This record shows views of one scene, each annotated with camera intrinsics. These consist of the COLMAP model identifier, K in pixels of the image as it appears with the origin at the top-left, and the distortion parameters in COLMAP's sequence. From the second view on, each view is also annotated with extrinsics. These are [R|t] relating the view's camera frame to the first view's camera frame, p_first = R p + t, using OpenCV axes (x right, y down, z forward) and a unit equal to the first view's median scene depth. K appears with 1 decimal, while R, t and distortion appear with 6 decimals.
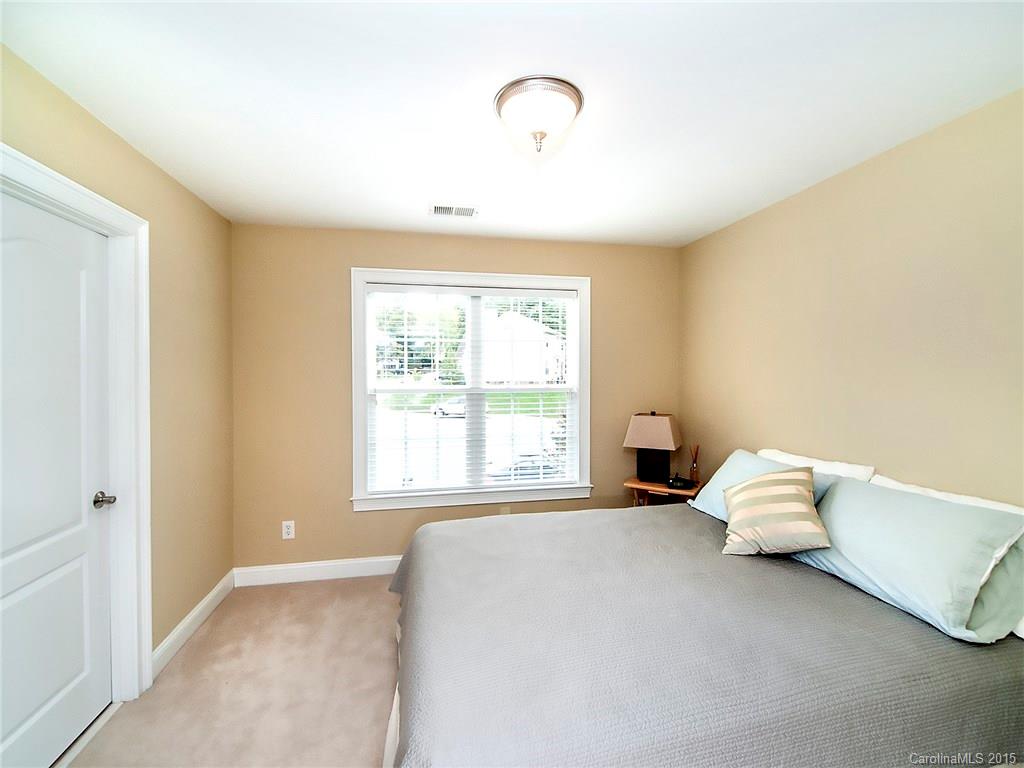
lens RADIAL K [[426.4, 0, 512.0], [0, 426.4, 384.0], [0, 0, 1]] dist [0.015391, -0.000120]
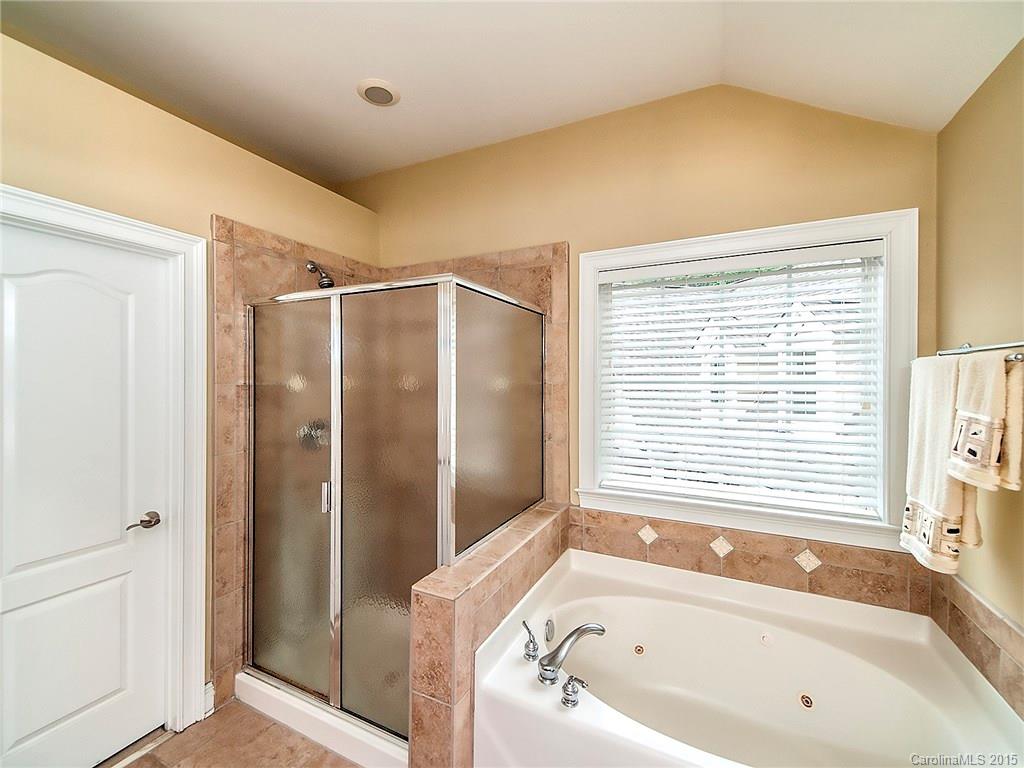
lens RADIAL K [[426.4, 0, 512.0], [0, 426.4, 384.0], [0, 0, 1]] dist [0.015391, -0.000120]
pose [[0.781479, 0.004738, -0.623914, 0.355697], [-0.014979, 0.999825, -0.011169, -0.053803], [0.623752, 0.018074, 0.781414, 0.765644]]
